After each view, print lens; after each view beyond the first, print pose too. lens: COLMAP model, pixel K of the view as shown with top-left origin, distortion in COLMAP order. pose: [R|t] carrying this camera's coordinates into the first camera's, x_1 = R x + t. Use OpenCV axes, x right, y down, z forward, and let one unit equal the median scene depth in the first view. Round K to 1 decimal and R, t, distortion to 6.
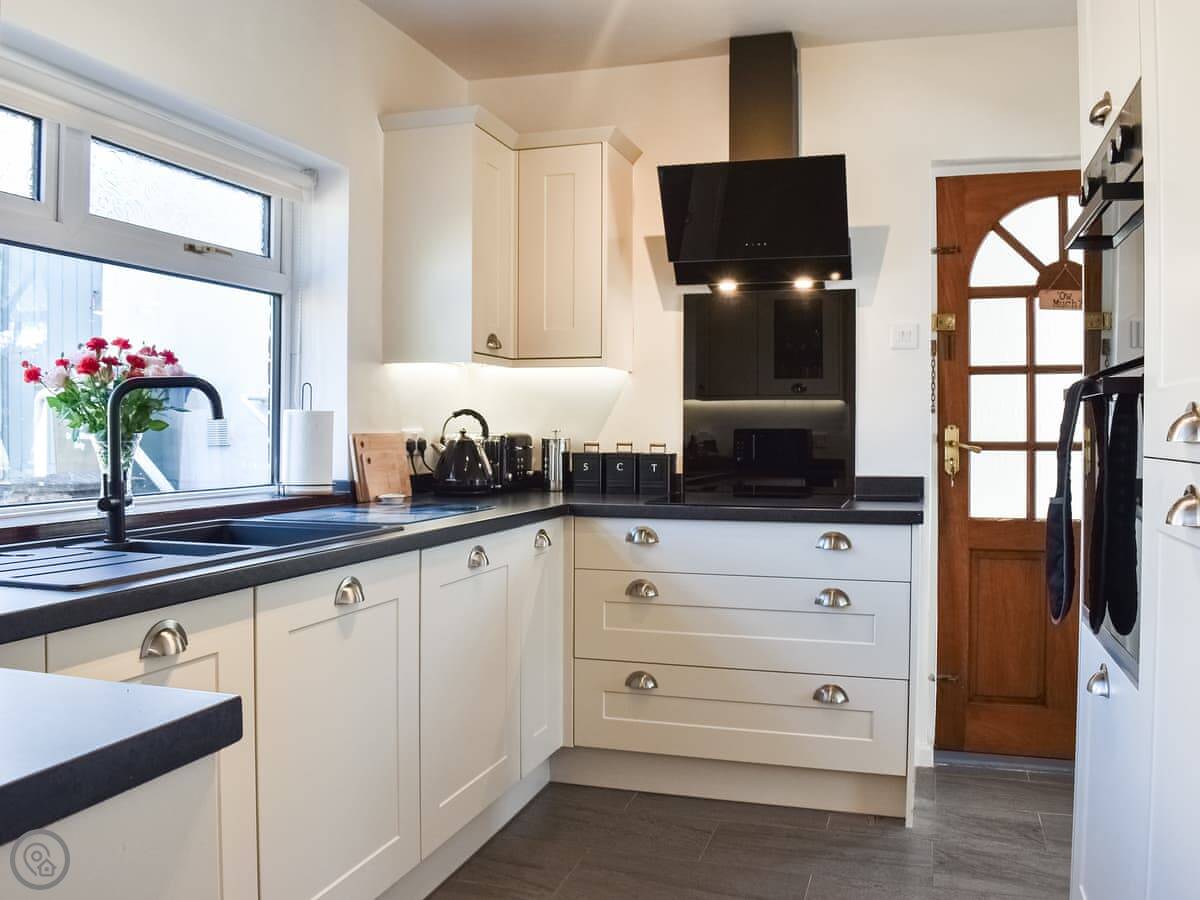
lens RADIAL K [[1054.7, 0, 600.0], [0, 1054.7, 450.0], [0, 0, 1]] dist [-0.068278, 0.000785]
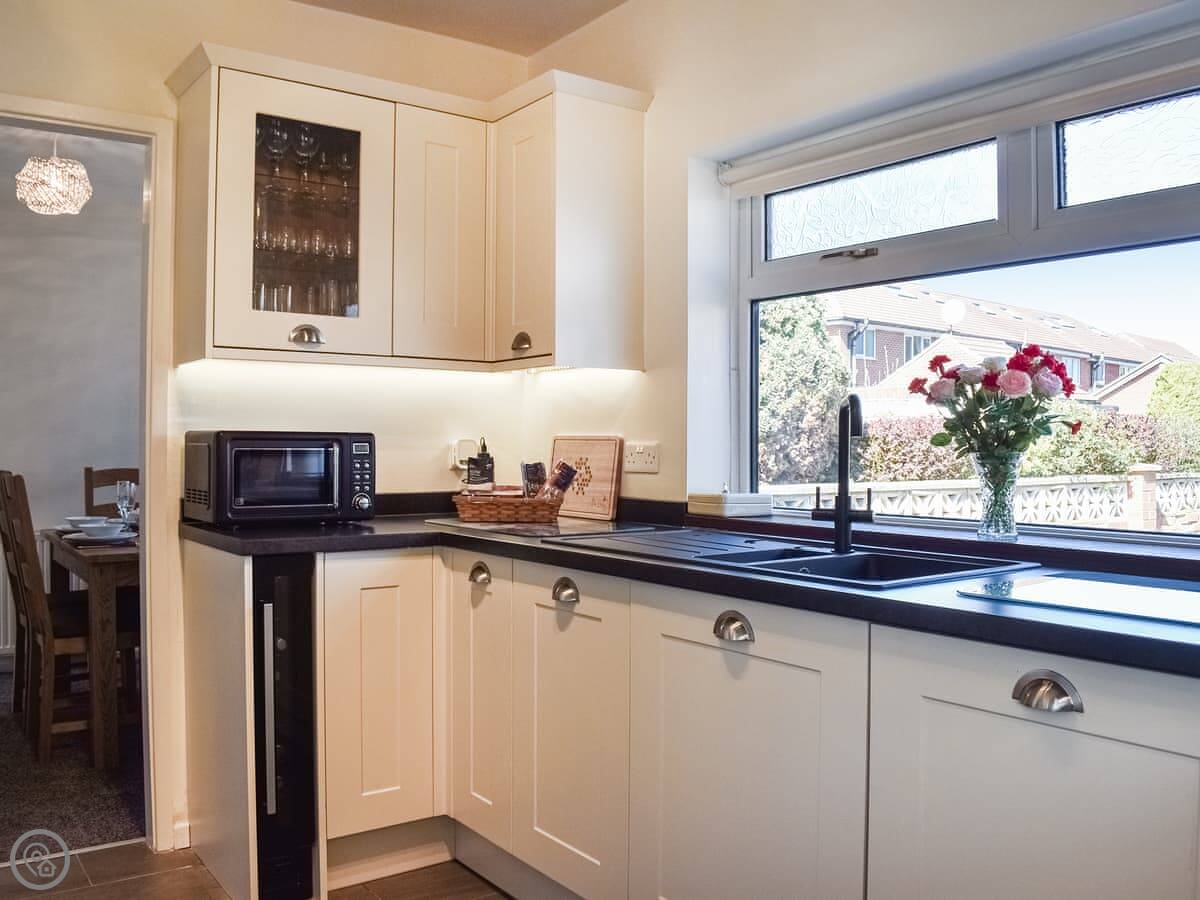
lens RADIAL K [[1054.7, 0, 600.0], [0, 1054.7, 450.0], [0, 0, 1]] dist [-0.068278, 0.000785]
pose [[-0.592134, 0.010701, -0.805768, 0.503244], [-0.010854, 0.999715, 0.021252, -0.033106], [0.805766, 0.021330, -0.591850, 1.283948]]
